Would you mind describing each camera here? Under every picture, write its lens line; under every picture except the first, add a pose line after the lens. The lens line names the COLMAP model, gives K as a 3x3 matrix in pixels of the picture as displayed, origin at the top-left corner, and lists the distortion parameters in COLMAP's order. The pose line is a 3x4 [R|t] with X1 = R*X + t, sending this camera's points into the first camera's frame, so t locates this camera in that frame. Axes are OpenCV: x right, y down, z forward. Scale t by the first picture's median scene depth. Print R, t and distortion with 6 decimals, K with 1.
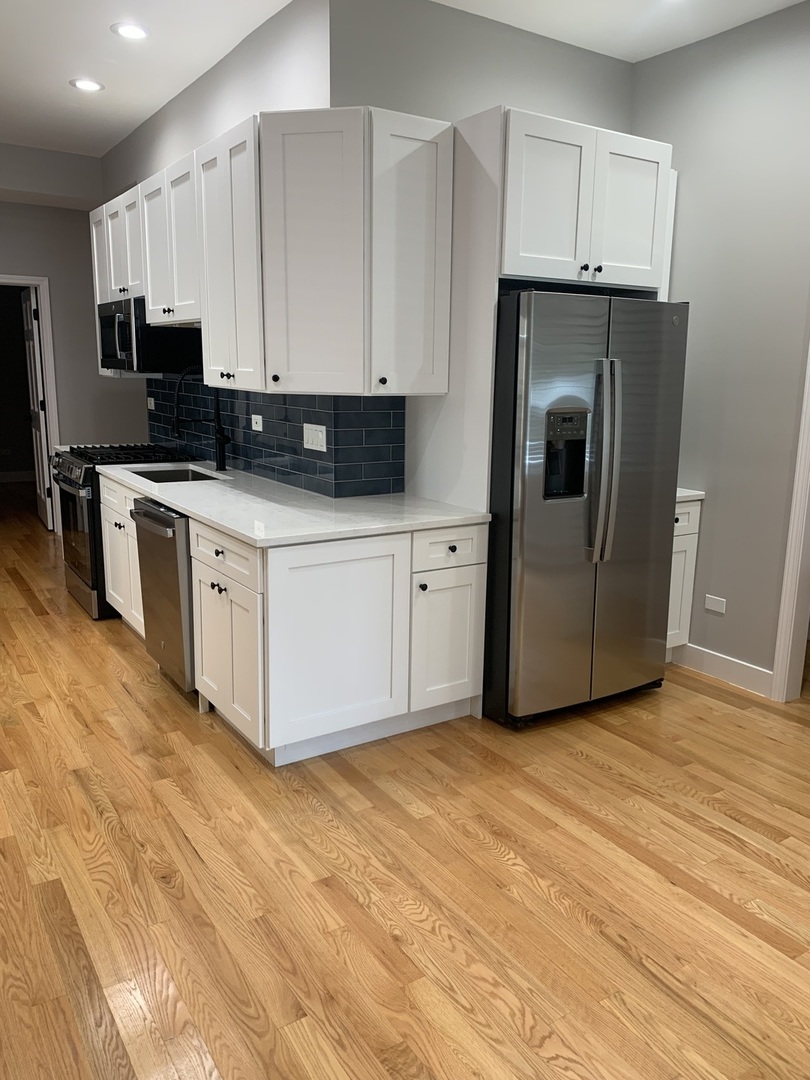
lens RADIAL K [[822.8, 0, 407.4], [0, 822.8, 545.6], [0, 0, 1]] dist [-0.000548, -0.018919]
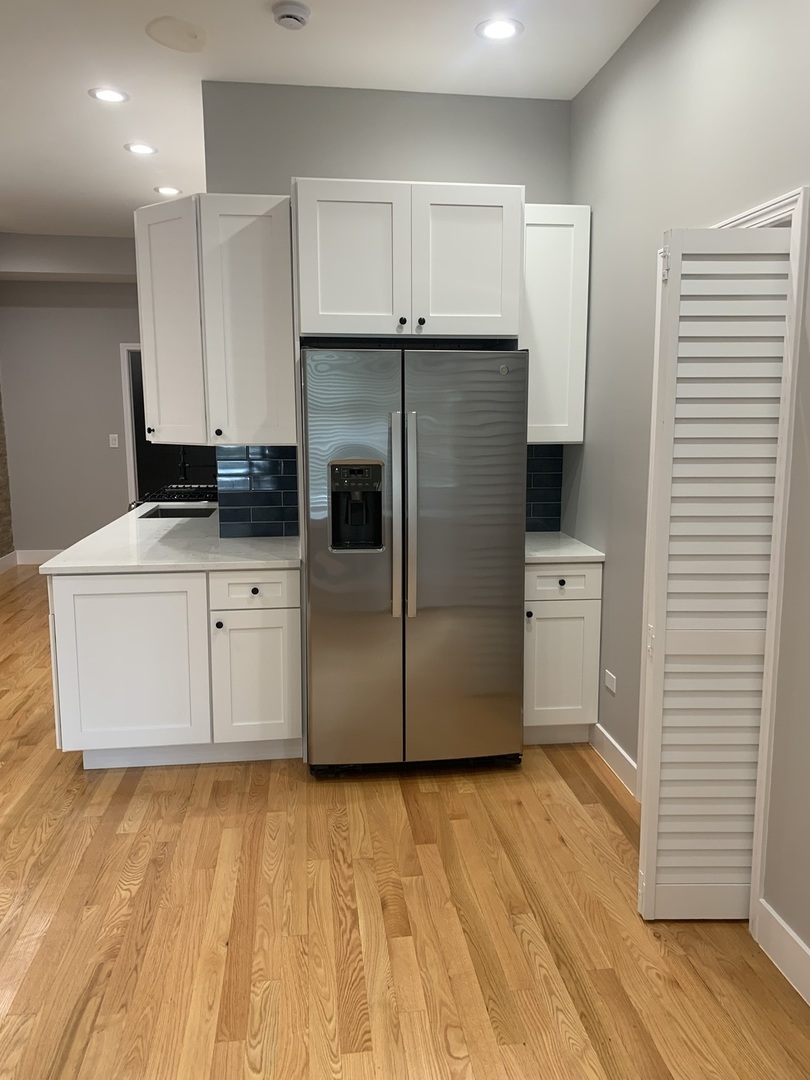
lens RADIAL K [[822.8, 0, 414.7], [0, 822.8, 533.6], [0, 0, 1]] dist [-0.000548, -0.018919]
pose [[0.909768, 0.051197, -0.411947, 0.678025], [-0.079164, 0.995551, -0.051104, -0.032143], [0.407498, 0.079105, 0.909773, 0.122261]]
